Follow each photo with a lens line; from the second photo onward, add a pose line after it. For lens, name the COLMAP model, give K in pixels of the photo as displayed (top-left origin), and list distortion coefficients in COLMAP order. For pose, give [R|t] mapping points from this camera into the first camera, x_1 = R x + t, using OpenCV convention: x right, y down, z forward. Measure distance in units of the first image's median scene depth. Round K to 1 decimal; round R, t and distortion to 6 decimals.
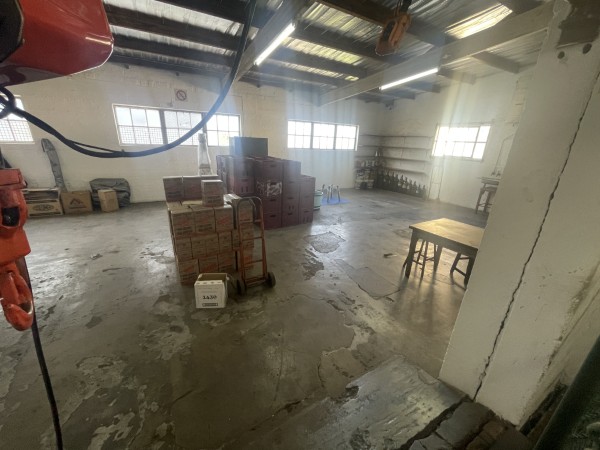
lens RADIAL K [[244.5, 0, 299.5], [0, 244.5, 224.9], [0, 0, 1]] dist [-0.004323, -0.000155]
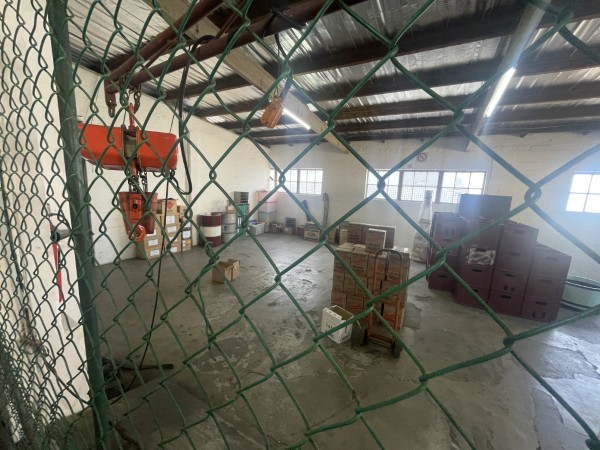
lens RADIAL K [[244.5, 0, 298.7], [0, 244.5, 225.5], [0, 0, 1]] dist [-0.004323, -0.000155]
pose [[0.512997, 0.120316, -0.849917, 0.251505], [-0.307284, 0.950253, -0.050953, -0.022836], [0.801505, 0.287305, 0.524448, 0.095211]]
